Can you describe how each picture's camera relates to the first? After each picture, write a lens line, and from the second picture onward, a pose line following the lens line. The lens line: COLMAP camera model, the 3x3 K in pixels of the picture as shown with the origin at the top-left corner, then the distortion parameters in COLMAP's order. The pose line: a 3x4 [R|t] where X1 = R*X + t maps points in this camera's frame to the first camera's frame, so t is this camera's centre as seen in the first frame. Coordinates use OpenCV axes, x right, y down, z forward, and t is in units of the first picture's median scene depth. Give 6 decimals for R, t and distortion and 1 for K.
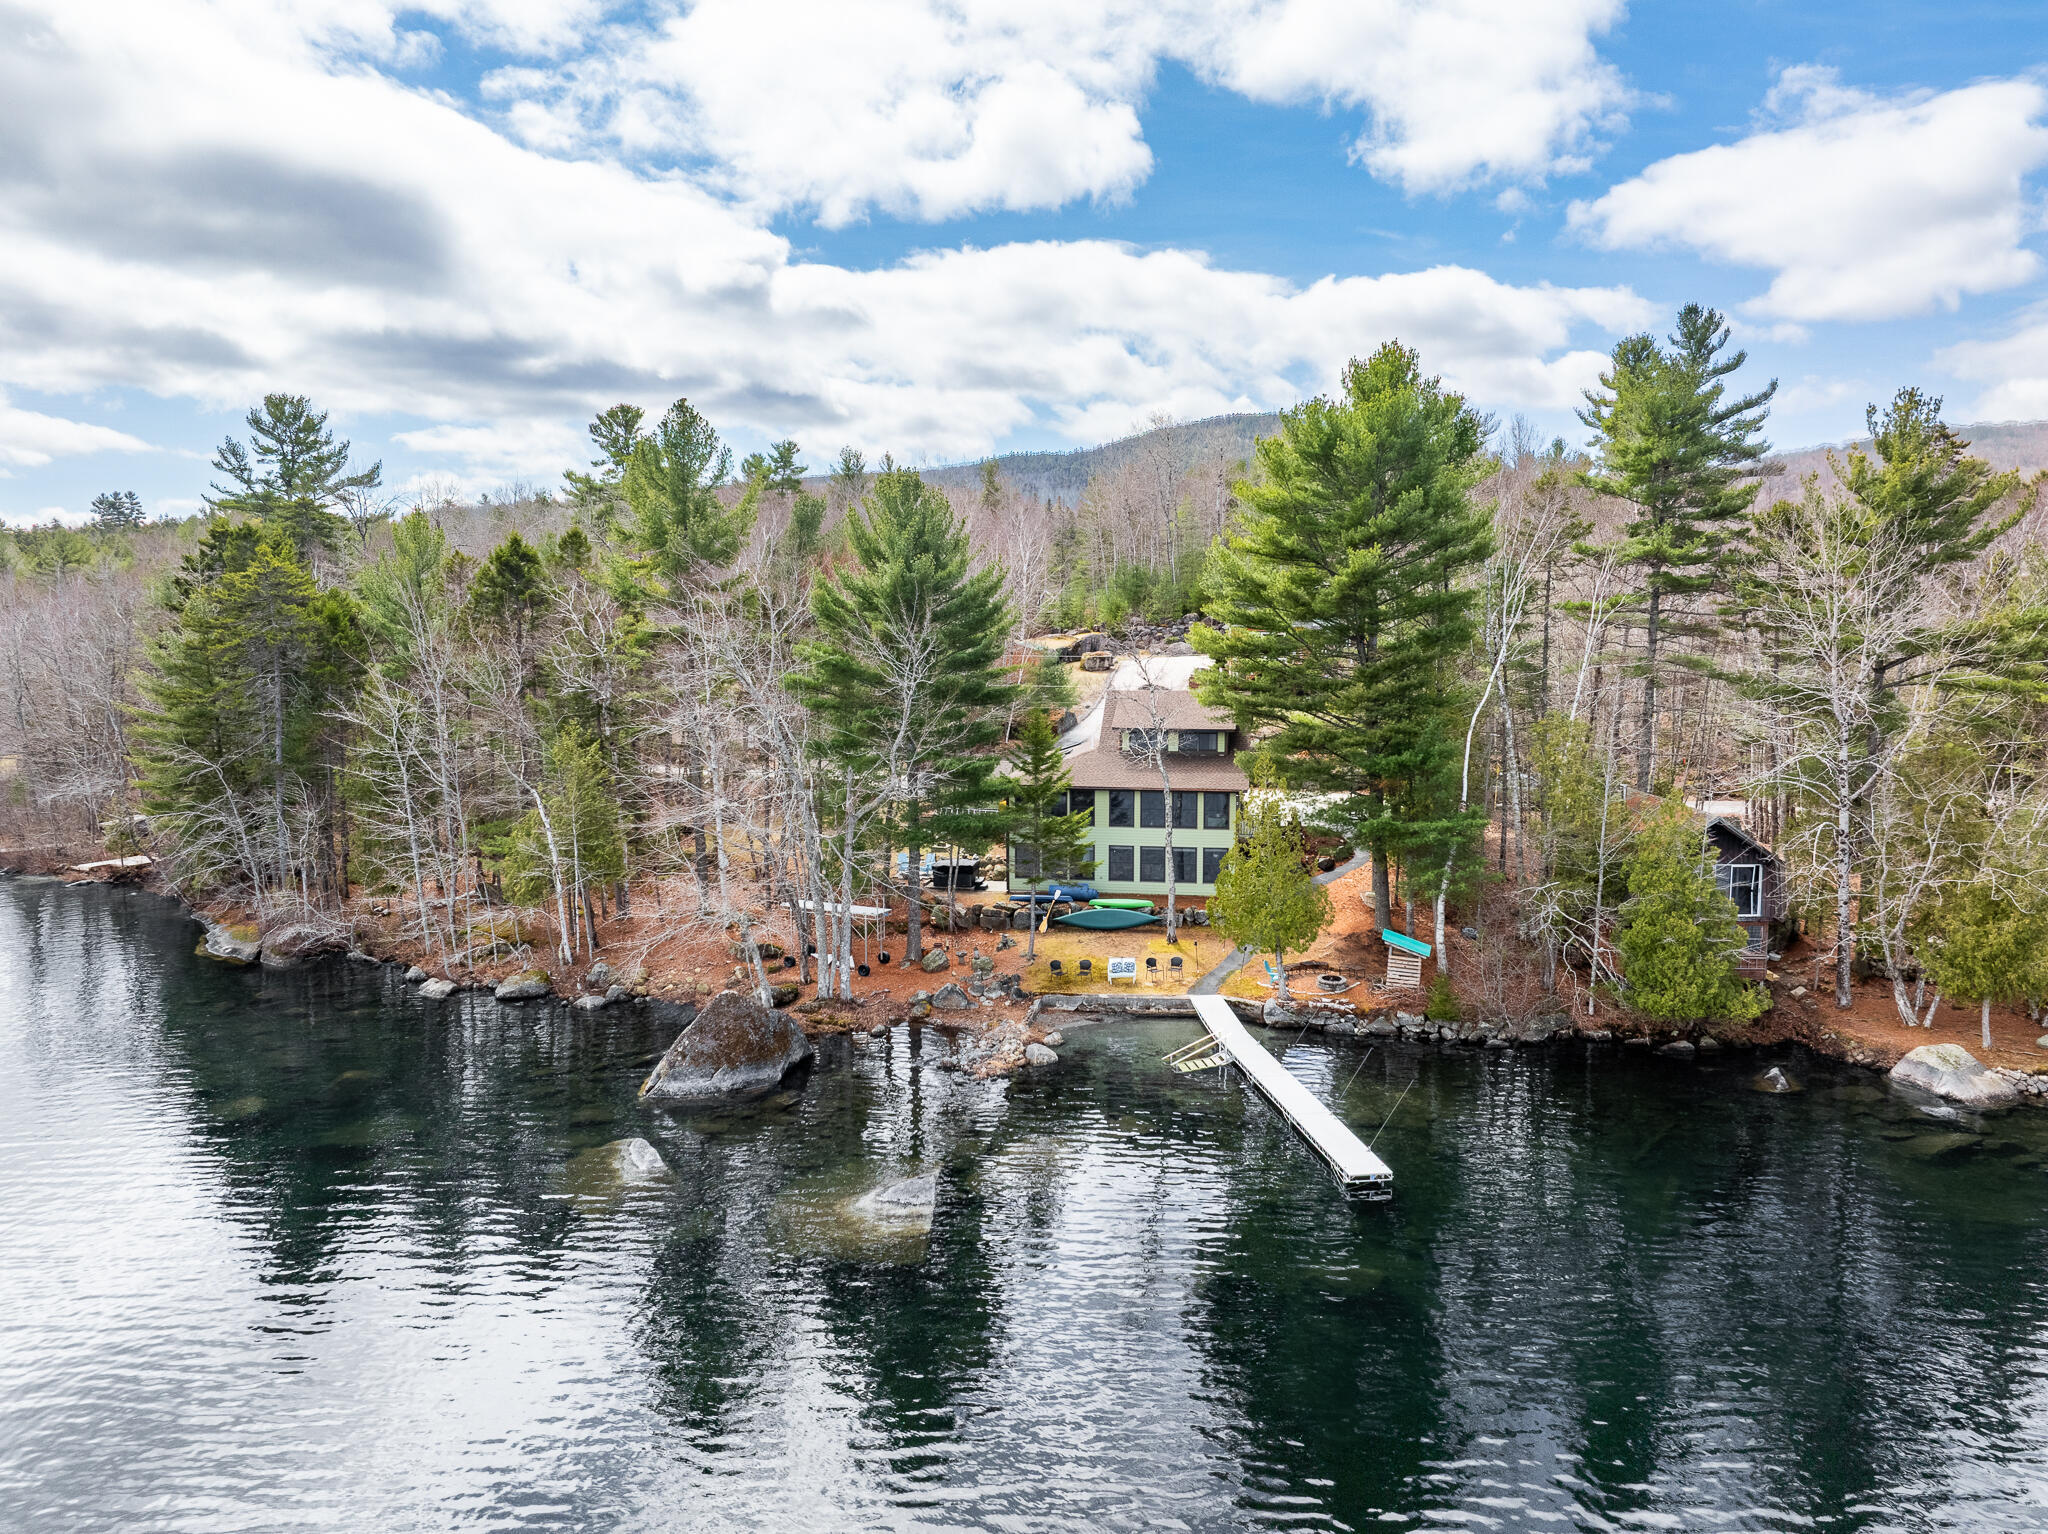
lens RADIAL K [[1528.1, 0, 1024.0], [0, 1528.1, 767.0], [0, 0, 1]] dist [-0.049716, 0.001295]
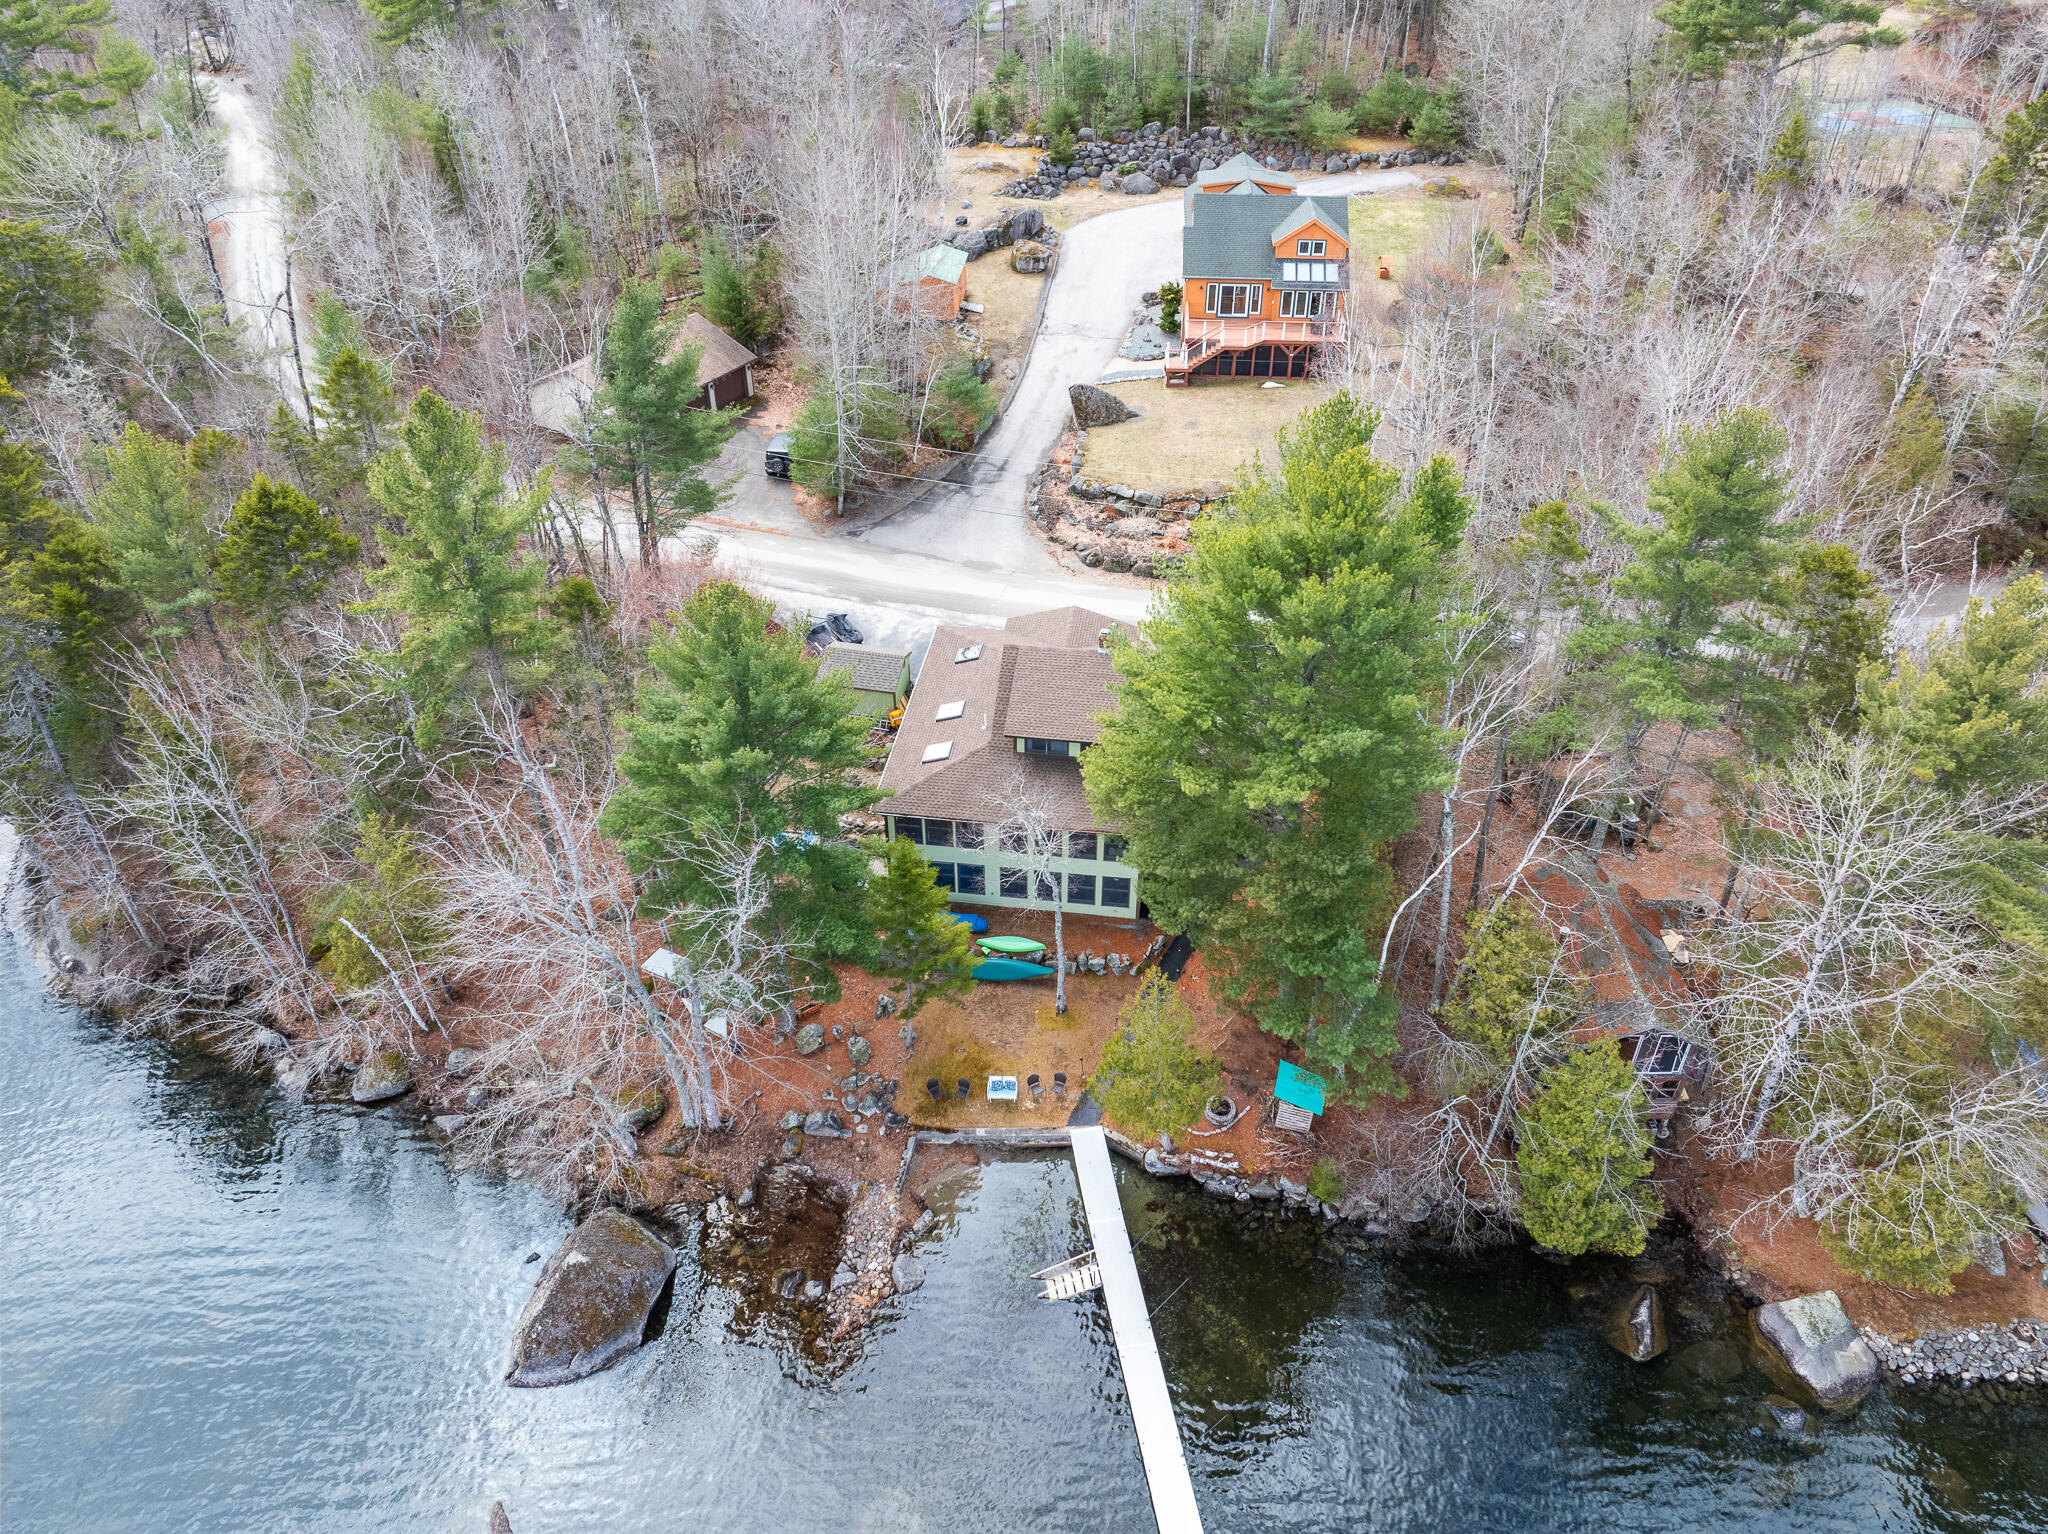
lens RADIAL K [[1528.1, 0, 1024.0], [0, 1528.1, 767.0], [0, 0, 1]] dist [-0.049716, 0.001295]
pose [[0.999885, -0.004804, 0.014391, 0.064586], [-0.002898, 0.870609, 0.491966, -0.506278], [-0.014893, -0.491951, 0.870495, 0.269070]]
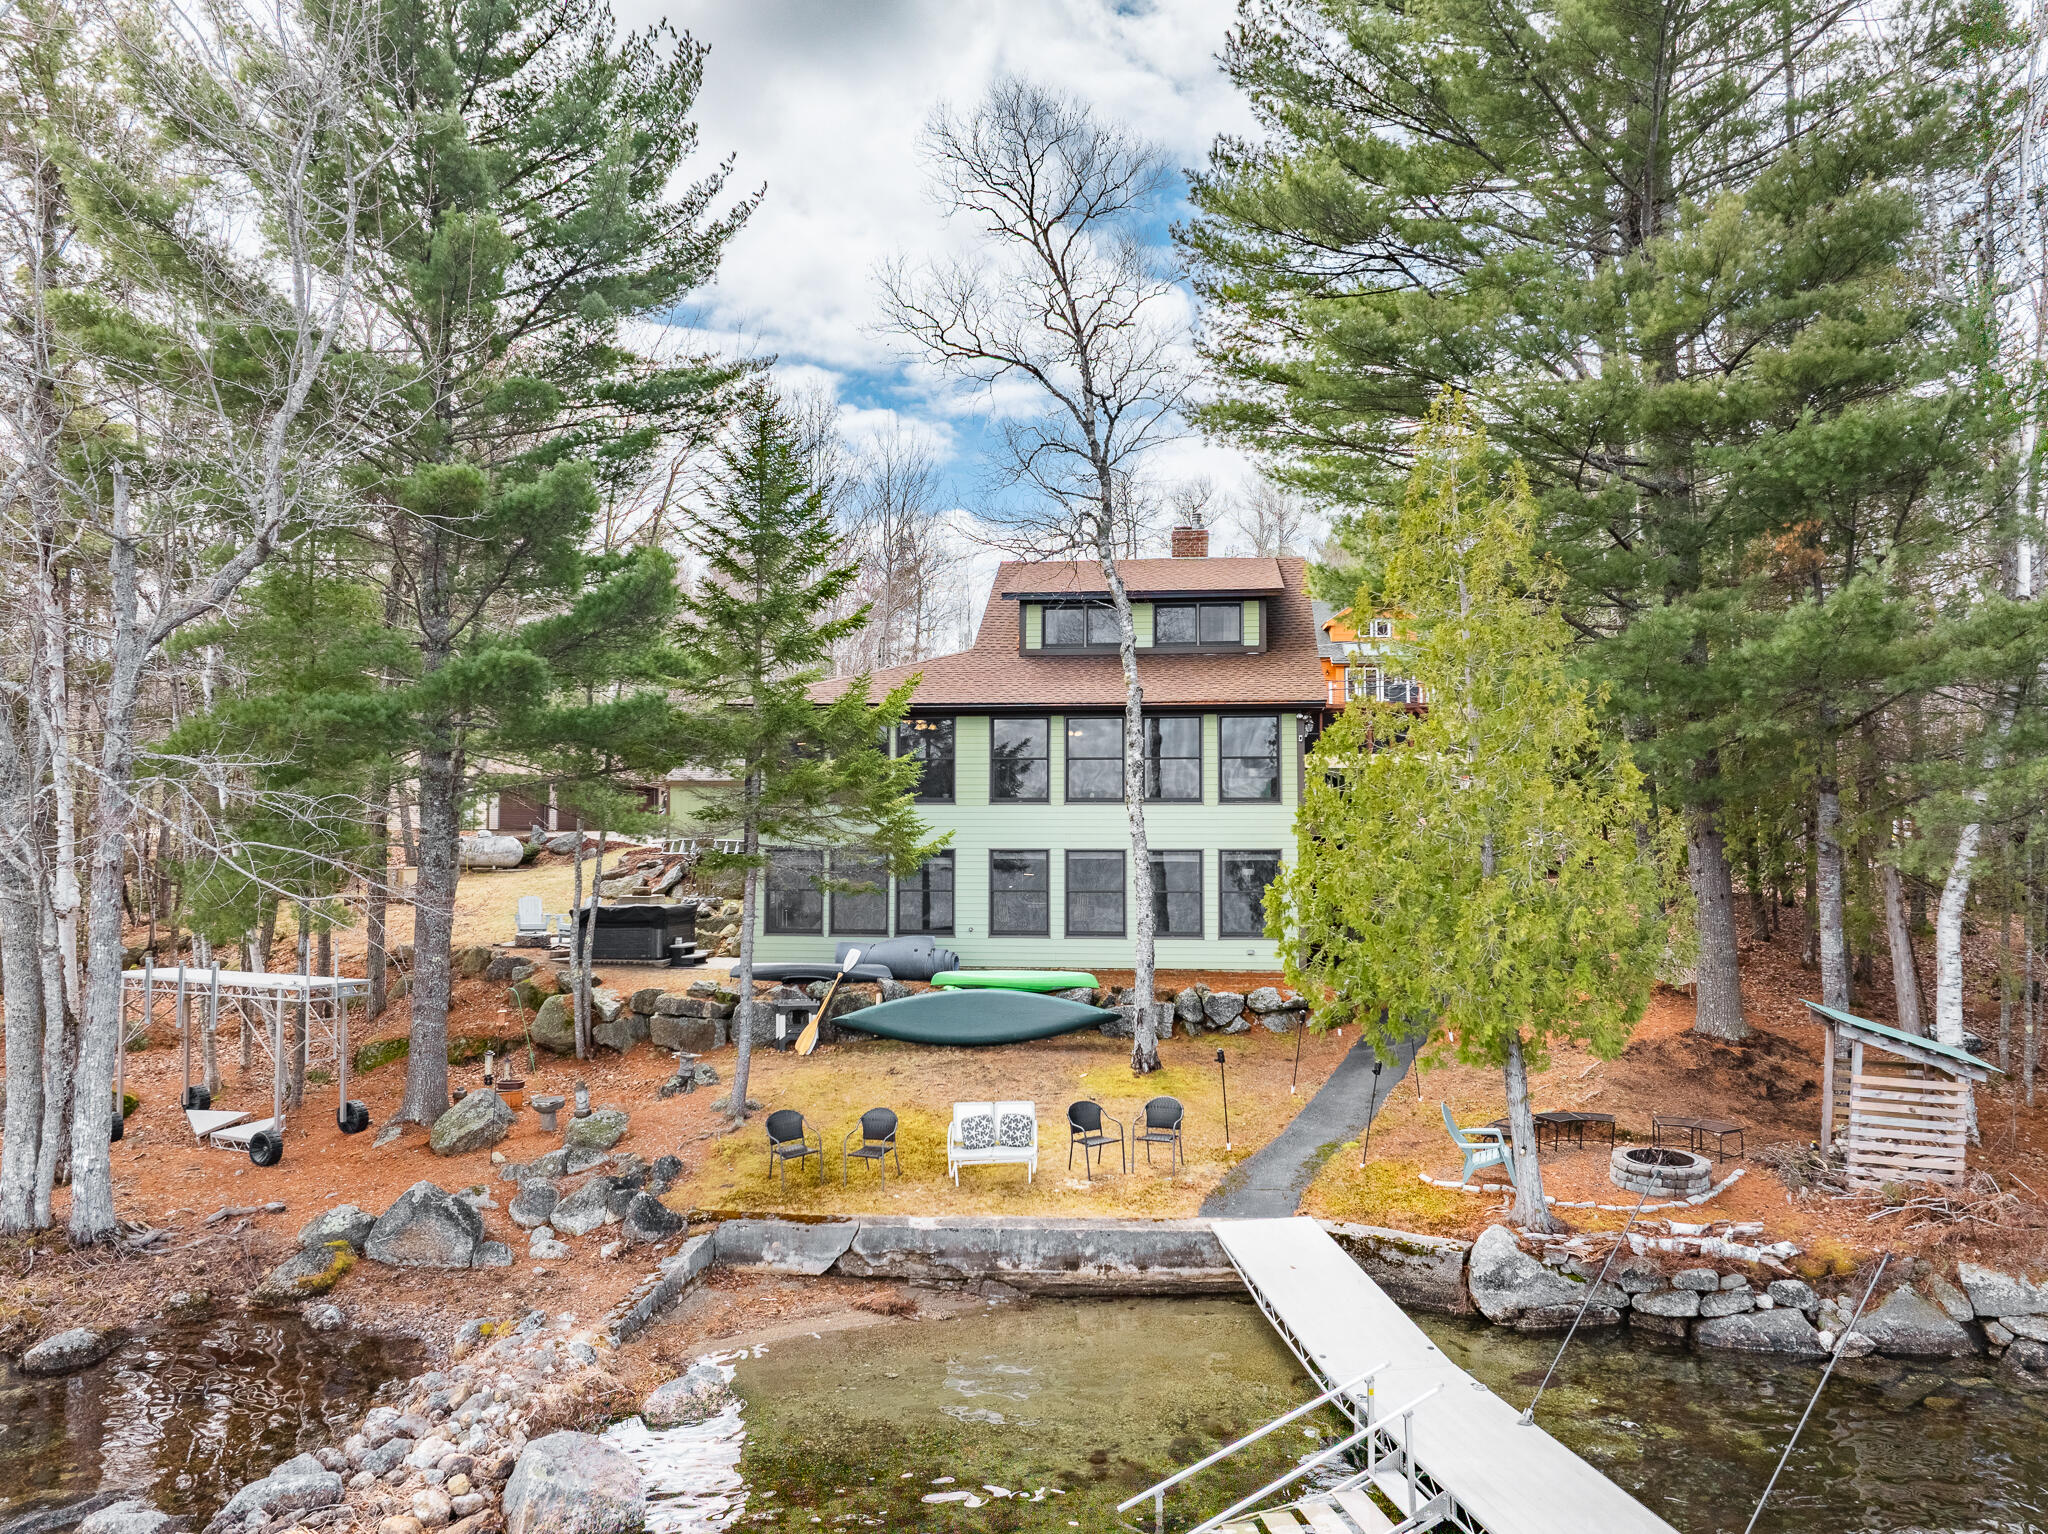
lens RADIAL K [[1528.1, 0, 1024.0], [0, 1528.1, 767.0], [0, 0, 1]] dist [-0.049716, 0.001295]
pose [[0.999713, -0.000408, 0.023953, 0.062751], [0.004020, 0.988538, -0.150918, 0.103451], [-0.023617, 0.150971, 0.988256, 0.670788]]
